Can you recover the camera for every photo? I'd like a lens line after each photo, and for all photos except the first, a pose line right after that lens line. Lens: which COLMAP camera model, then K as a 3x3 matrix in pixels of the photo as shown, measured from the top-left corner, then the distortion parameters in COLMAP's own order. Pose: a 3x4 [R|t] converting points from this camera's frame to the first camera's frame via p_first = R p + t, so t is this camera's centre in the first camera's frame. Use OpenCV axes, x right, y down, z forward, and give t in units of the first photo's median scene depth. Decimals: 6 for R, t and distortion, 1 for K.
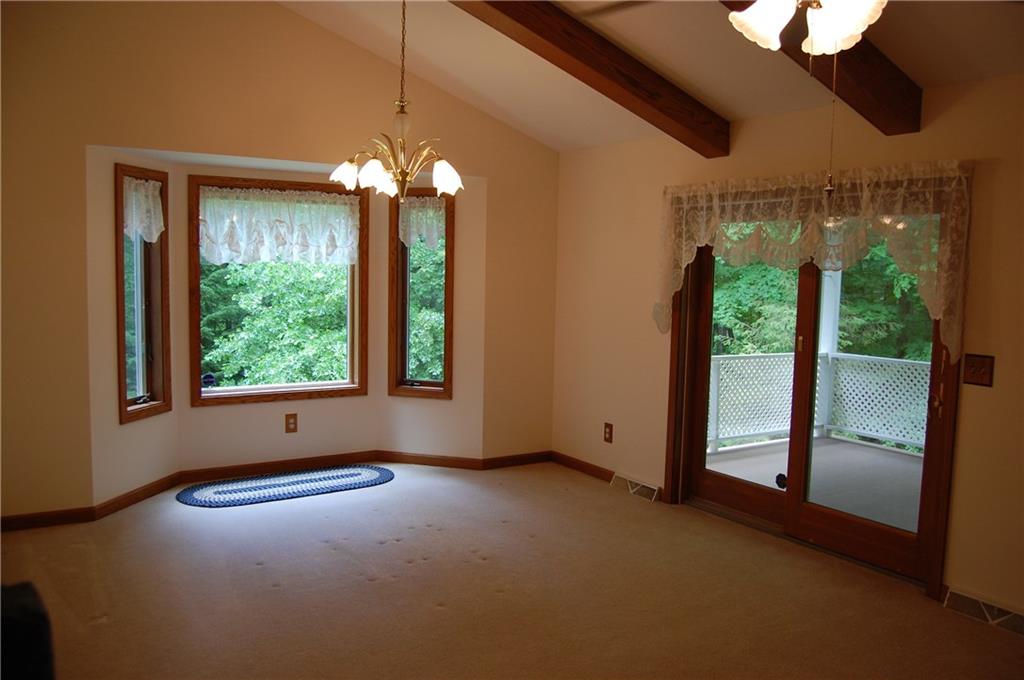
lens RADIAL K [[808.3, 0, 512.0], [0, 808.3, 340.0], [0, 0, 1]] dist [-0.081821, 0.017124]
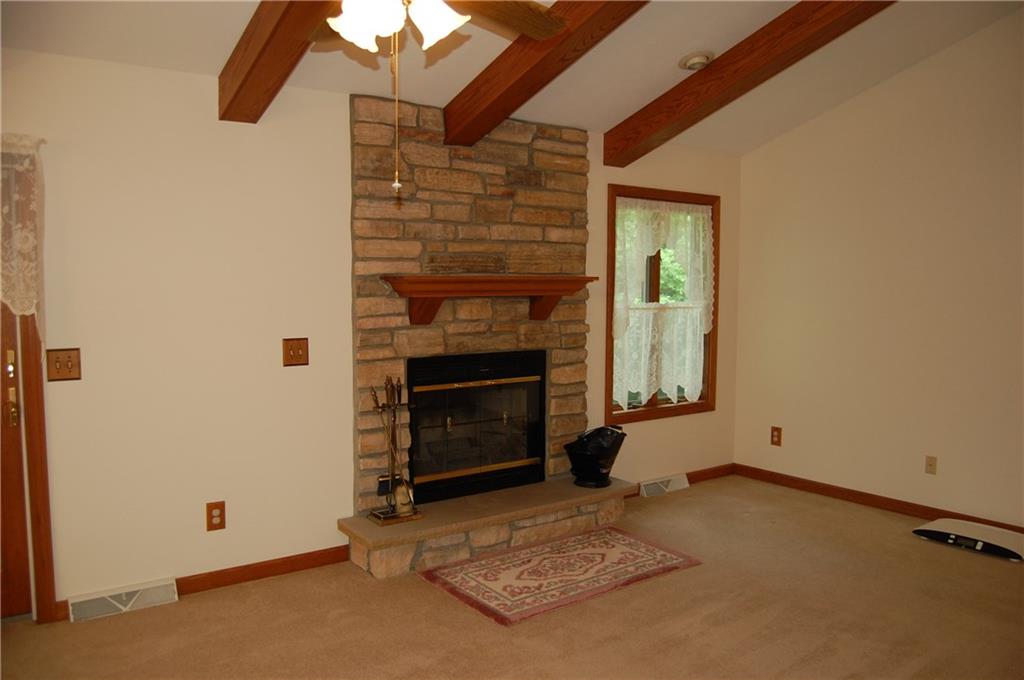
lens RADIAL K [[808.3, 0, 512.0], [0, 808.3, 340.0], [0, 0, 1]] dist [-0.081821, 0.017124]
pose [[-0.082426, -0.100061, 0.991561, -0.251099], [0.081827, 0.990908, 0.106797, -0.031181], [-0.993232, 0.089940, -0.073489, 0.345464]]
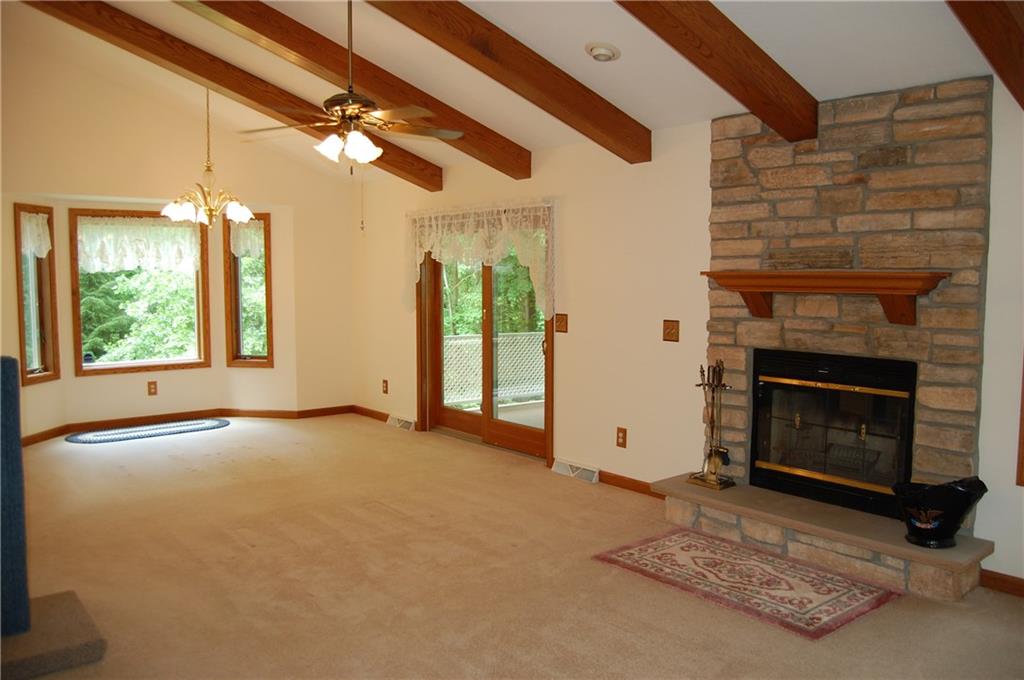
lens RADIAL K [[808.3, 0, 512.0], [0, 808.3, 340.0], [0, 0, 1]] dist [-0.081821, 0.017124]
pose [[0.993143, -0.031245, 0.112655, 0.192281], [0.031949, 0.999480, -0.004448, 0.050342], [-0.112458, 0.008016, 0.993624, -0.432241]]
